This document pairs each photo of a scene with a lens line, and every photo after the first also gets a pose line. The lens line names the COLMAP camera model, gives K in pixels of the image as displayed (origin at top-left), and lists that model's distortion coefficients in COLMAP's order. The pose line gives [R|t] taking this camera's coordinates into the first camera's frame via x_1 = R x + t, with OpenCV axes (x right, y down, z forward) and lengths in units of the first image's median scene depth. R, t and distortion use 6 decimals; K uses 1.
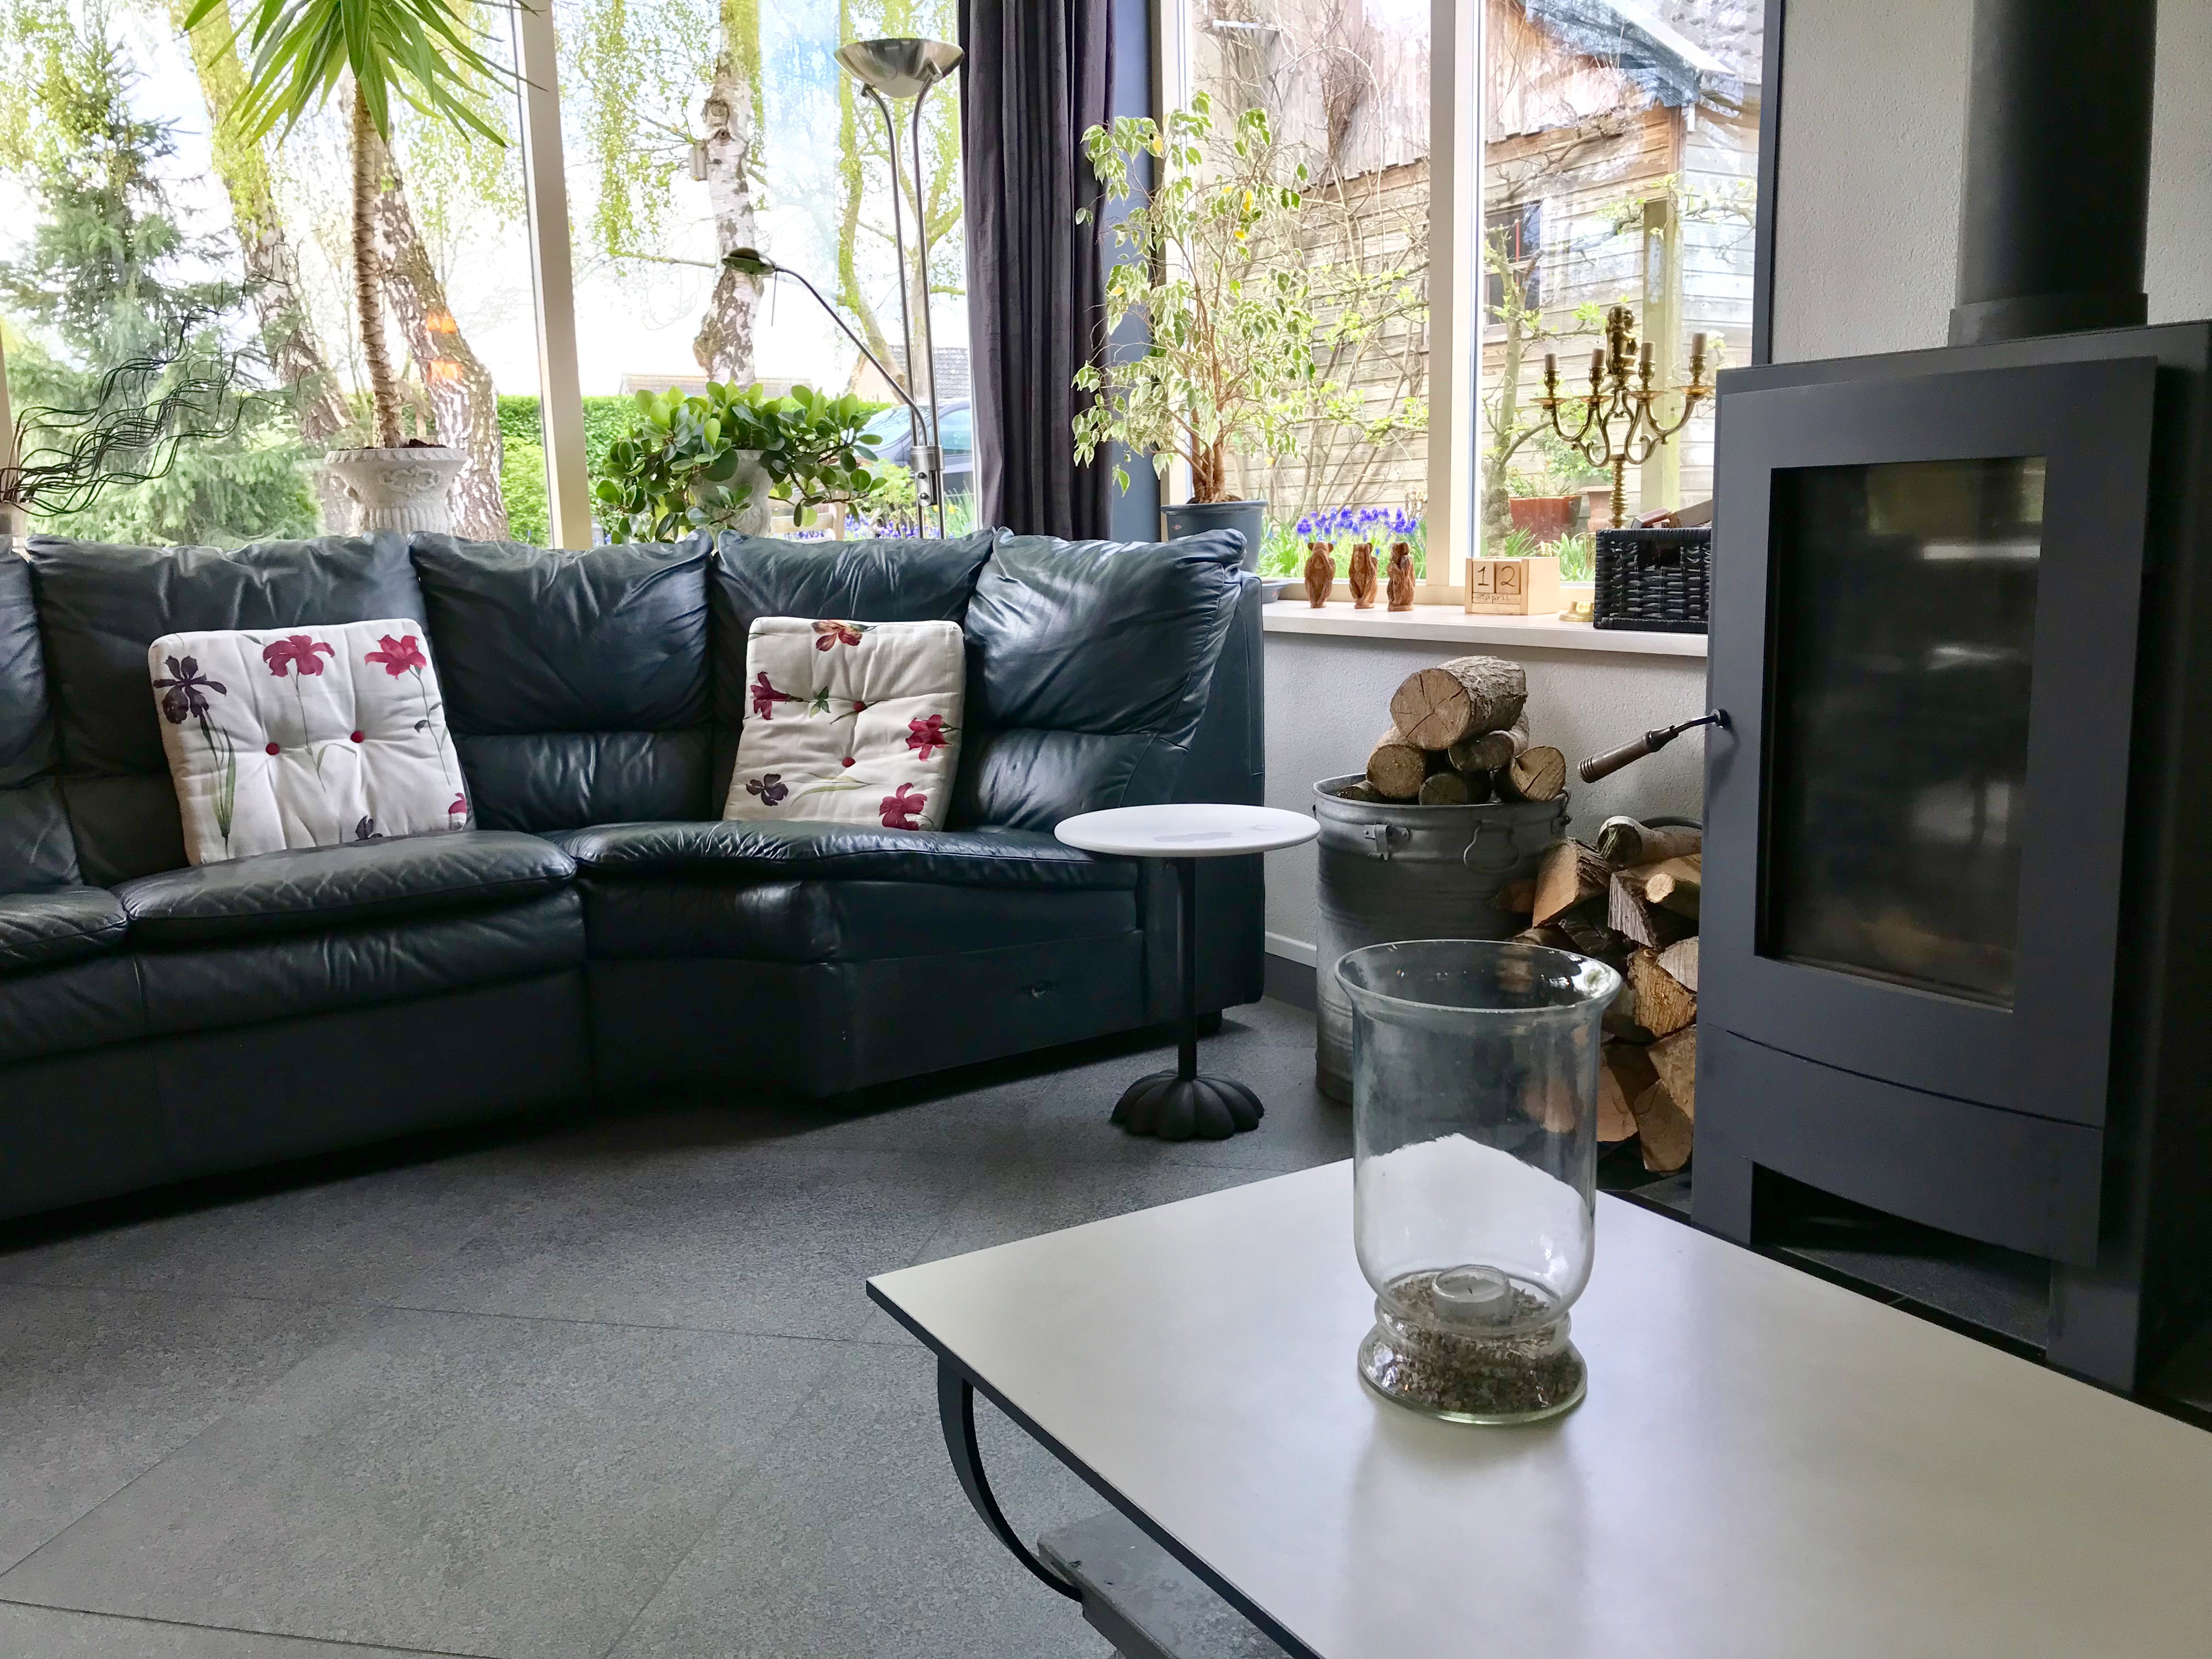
lens RADIAL K [[1825.5, 0, 1106.0], [0, 1825.5, 829.5], [0, 0, 1]] dist [0.112797, -0.134189]
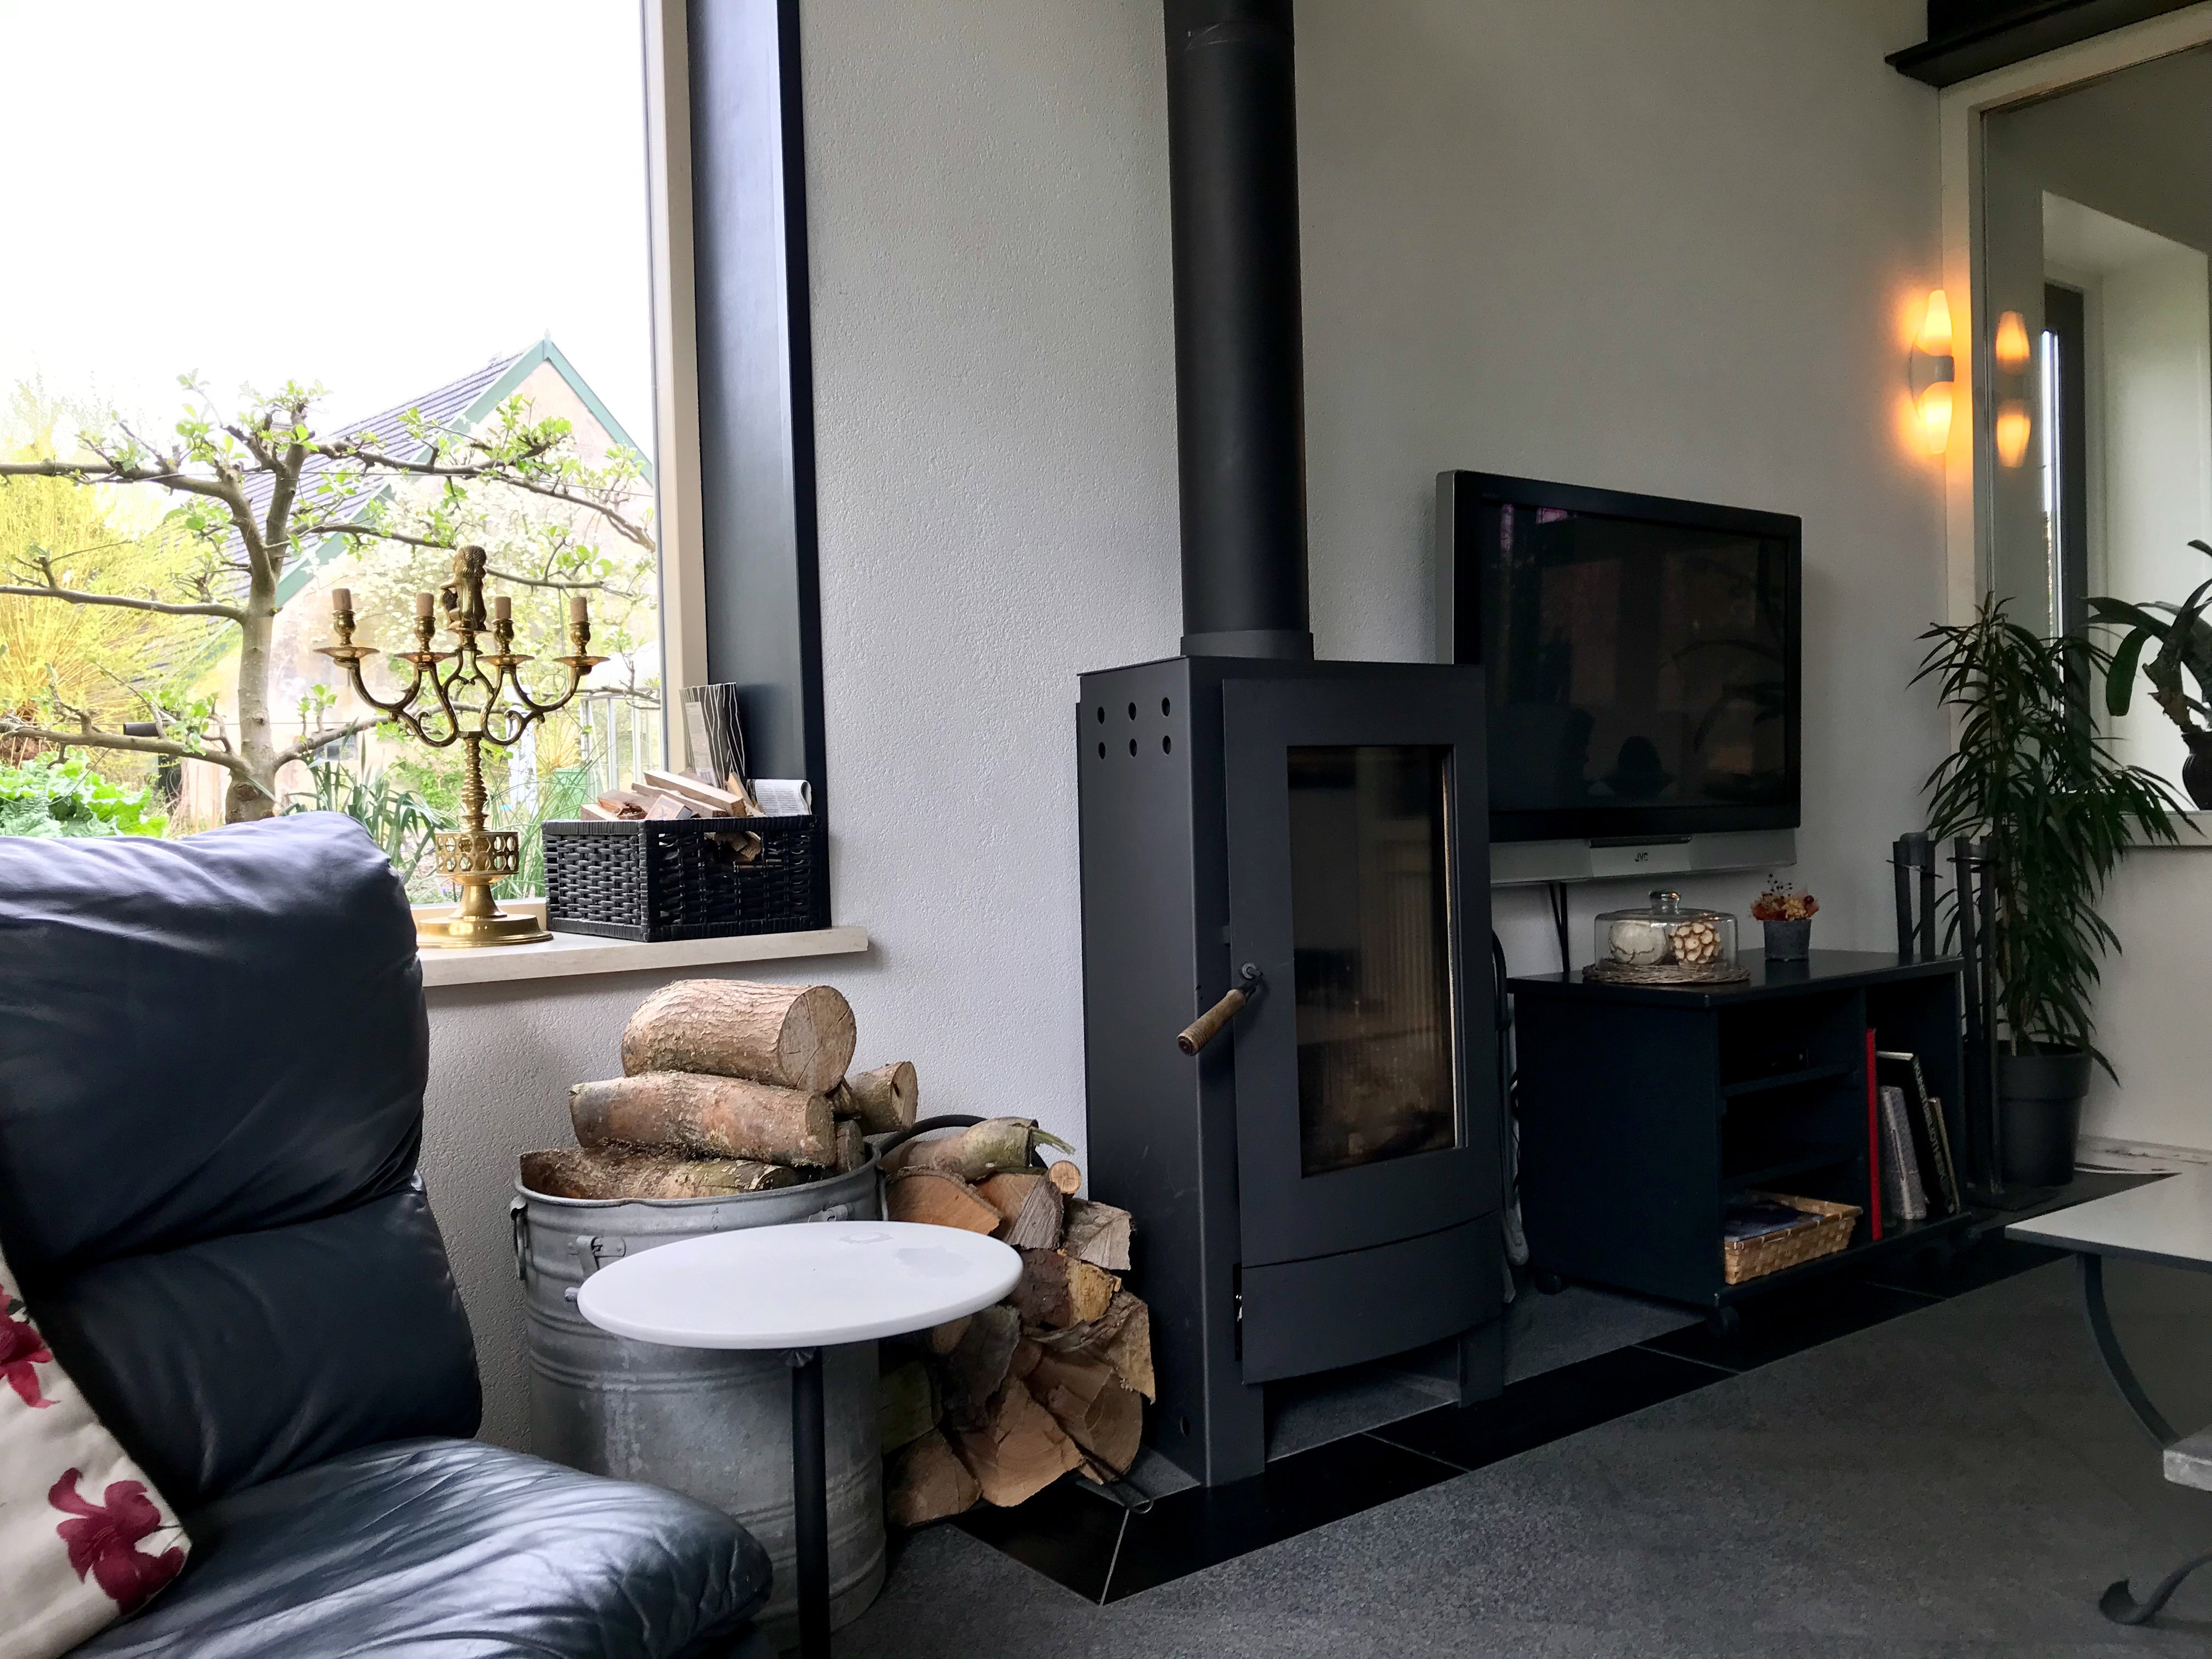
lens RADIAL K [[1825.5, 0, 1106.0], [0, 1825.5, 829.5], [0, 0, 1]] dist [0.112797, -0.134189]
pose [[-0.023442, -0.004824, 0.999714, -0.495700], [0.193267, 0.981102, 0.009266, -0.117127], [-0.980866, 0.193429, -0.022067, 0.756588]]
